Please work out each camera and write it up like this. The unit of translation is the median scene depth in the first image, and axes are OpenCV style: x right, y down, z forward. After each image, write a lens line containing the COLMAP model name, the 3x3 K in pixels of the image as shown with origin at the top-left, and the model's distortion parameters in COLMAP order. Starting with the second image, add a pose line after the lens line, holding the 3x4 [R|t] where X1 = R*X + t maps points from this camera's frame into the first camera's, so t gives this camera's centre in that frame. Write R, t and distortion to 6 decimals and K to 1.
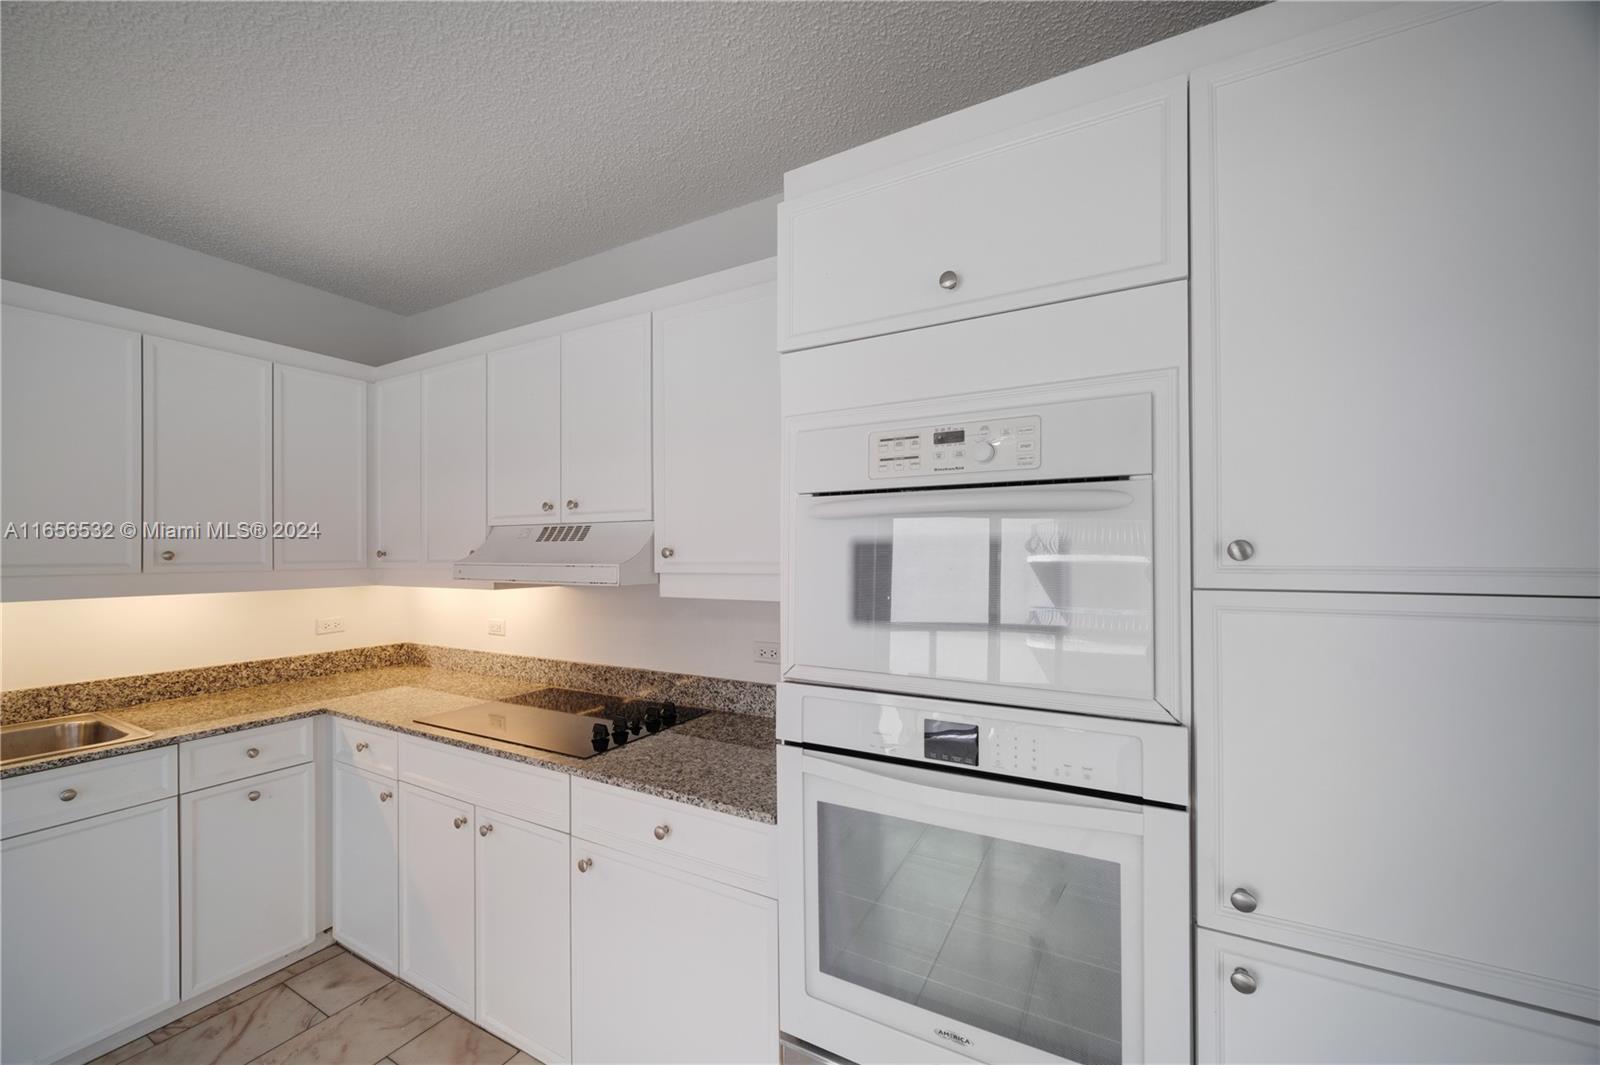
lens RADIAL K [[636.8, 0, 793.5], [0, 636.8, 551.2], [0, 0, 1]] dist [-0.001640, -0.000587]
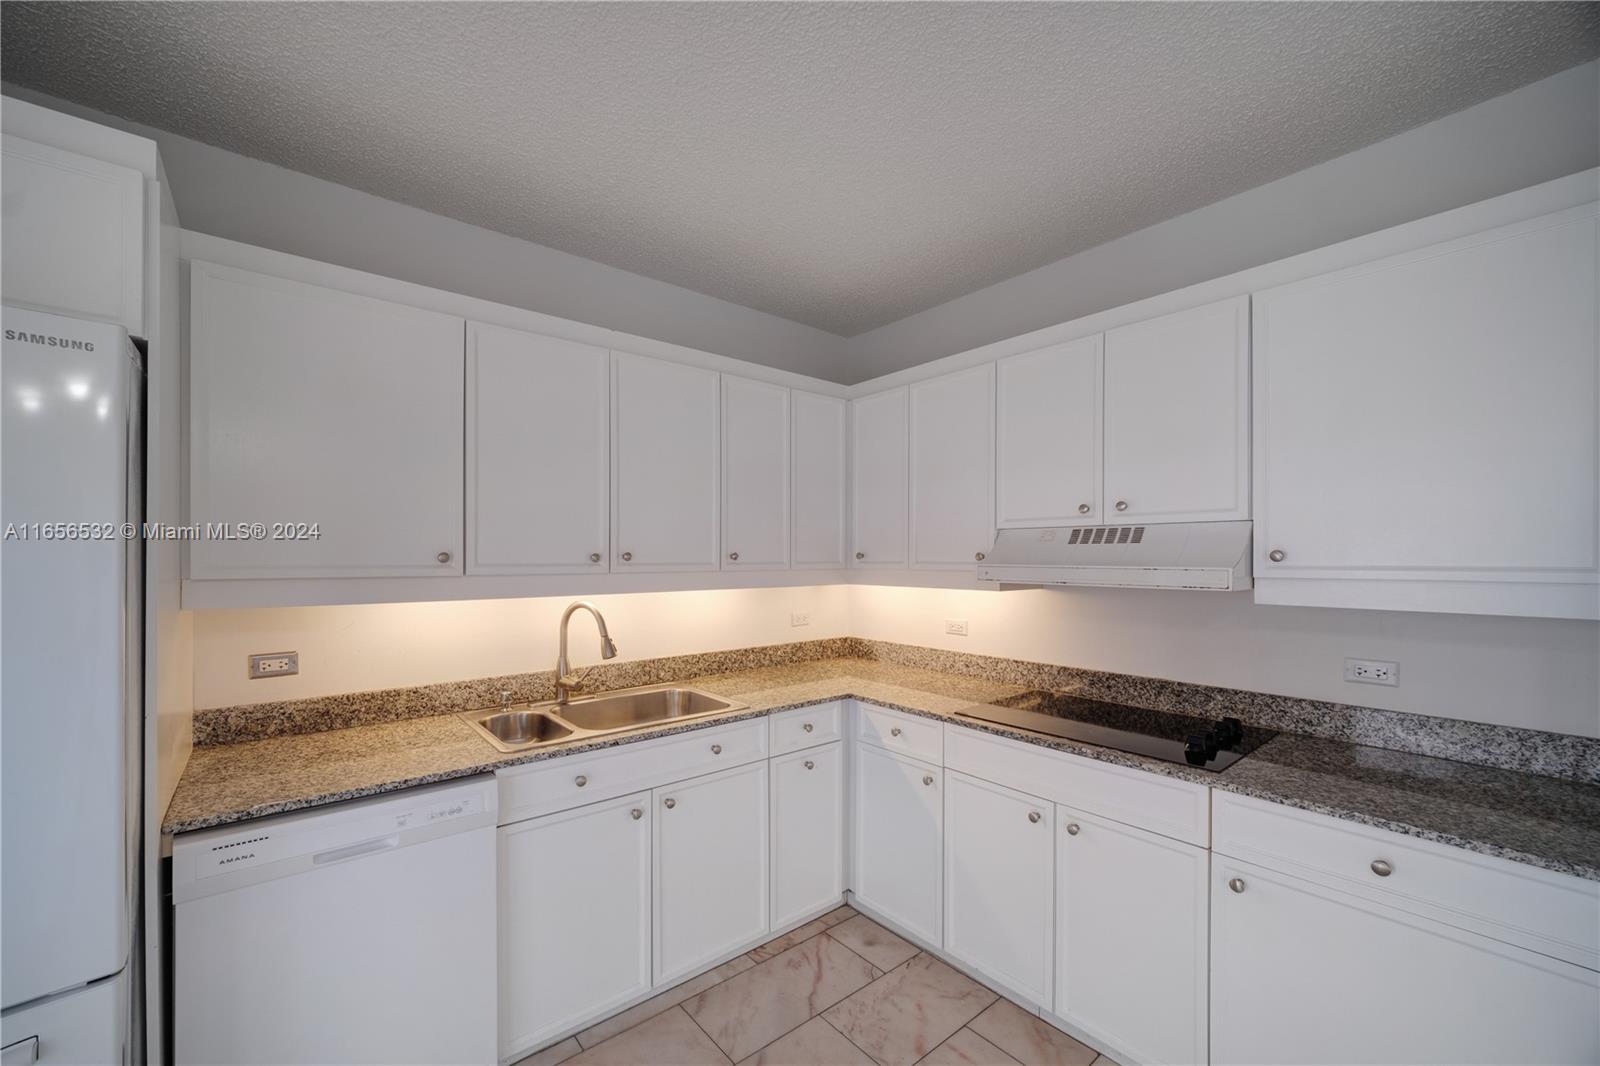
lens RADIAL K [[643.9, 0, 799.6], [0, 643.9, 557.9], [0, 0, 1]] dist [0.000545, -0.000240]
pose [[0.933830, 0.005720, -0.357672, -0.422622], [-0.003451, 0.999970, 0.006981, 0.001066], [0.357701, -0.005285, 0.933821, -0.088644]]
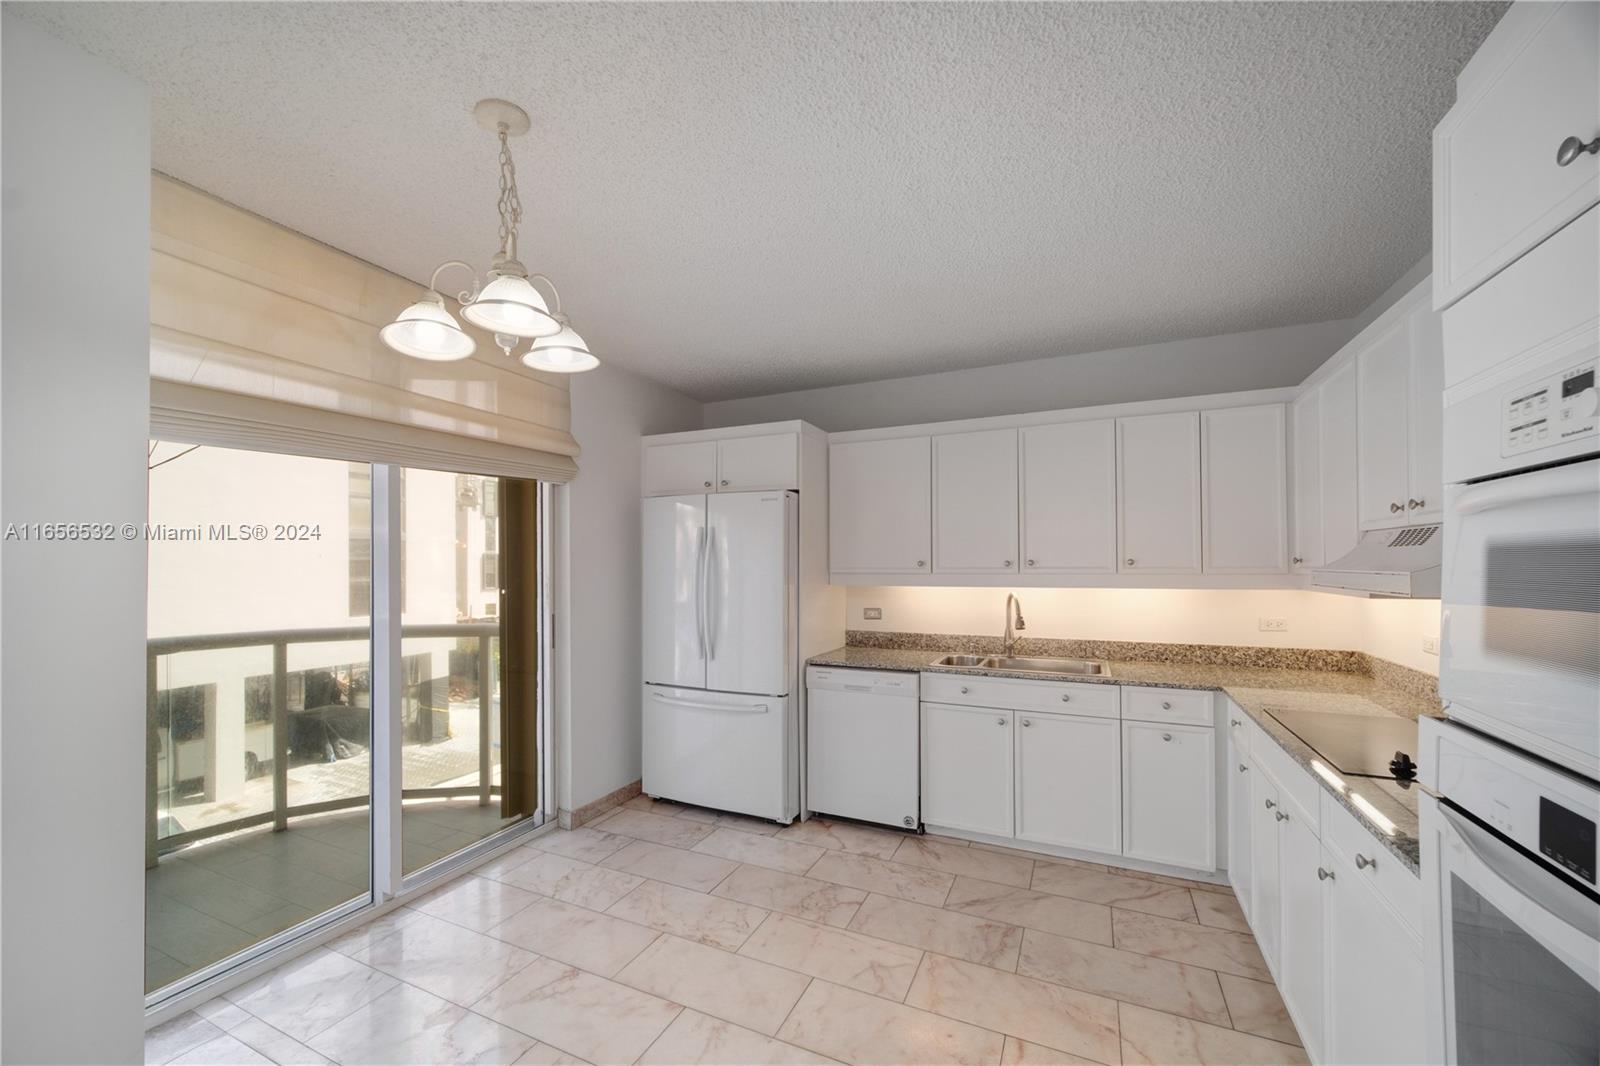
lens RADIAL K [[627.5, 0, 772.2], [0, 627.5, 556.6], [0, 0, 1]] dist [-0.000395, -0.000398]
pose [[0.068130, -0.008331, -0.997642, 0.418529], [0.006309, 0.999949, -0.007919, 0.000695], [0.997656, -0.005755, 0.068179, 0.056384]]
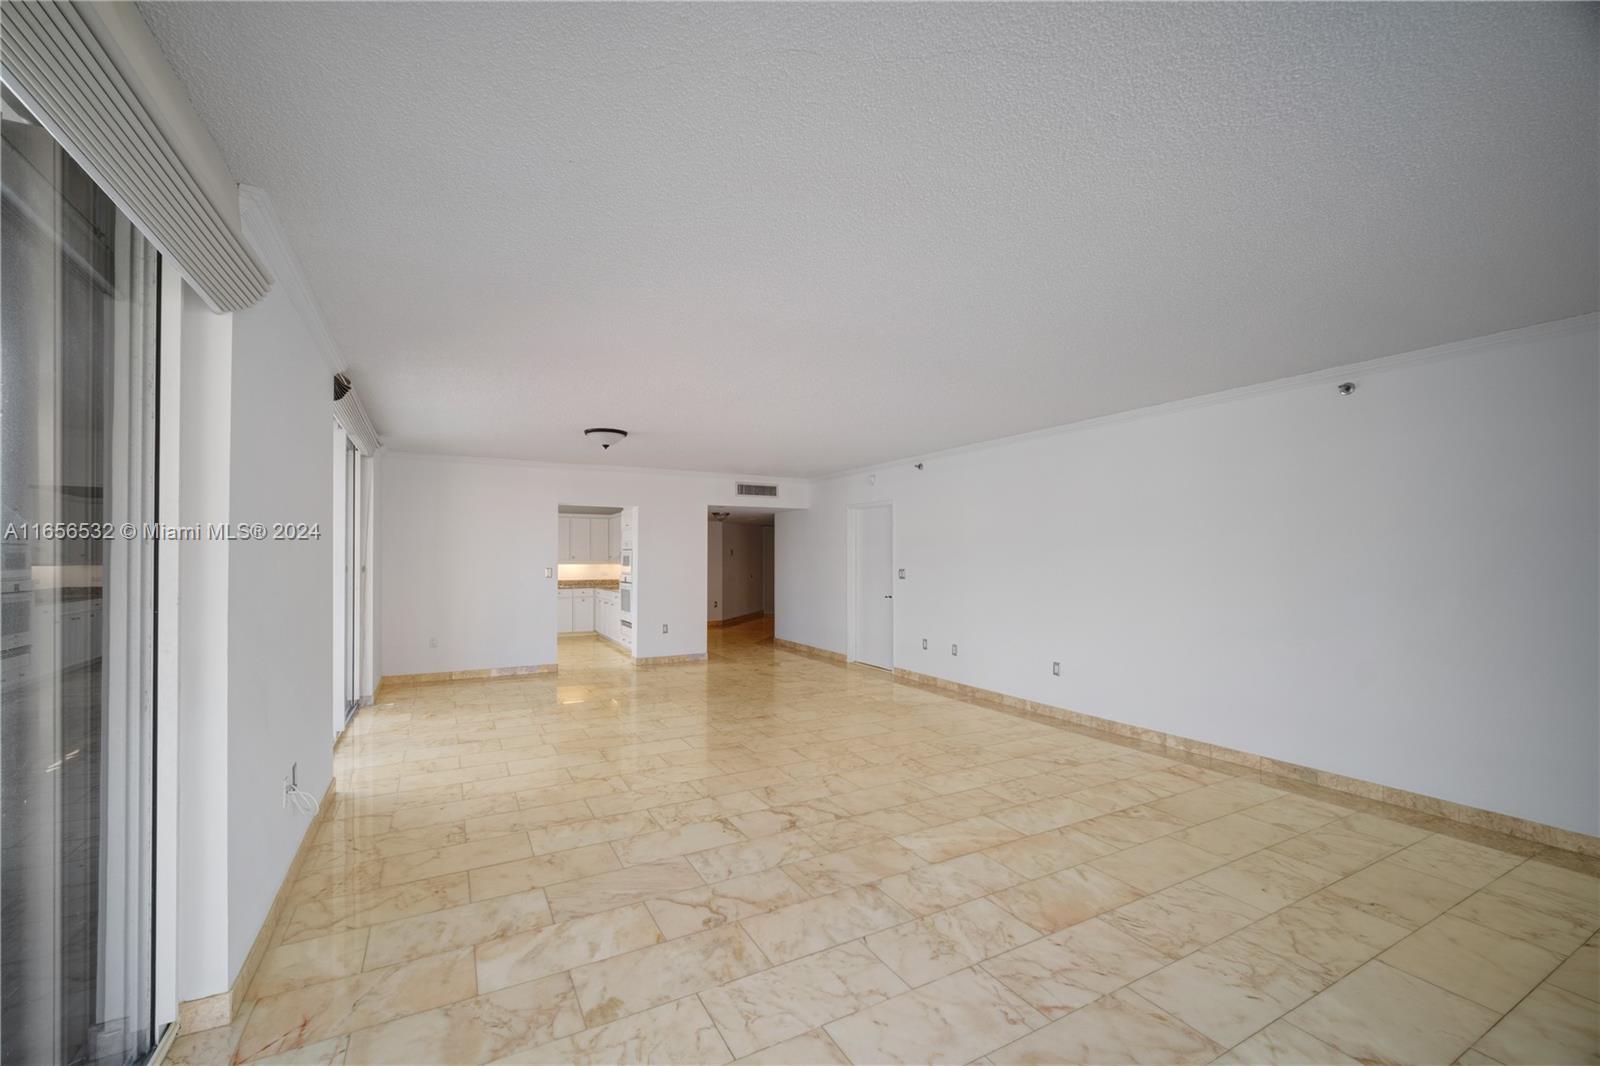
lens RADIAL K [[627.5, 0, 772.2], [0, 627.5, 556.6], [0, 0, 1]] dist [-0.000395, -0.000398]
pose [[0.835924, 0.003456, -0.548834, 3.369186], [-0.001211, 0.999989, 0.004451, -0.022741], [0.548844, -0.003056, 0.835919, -2.549708]]
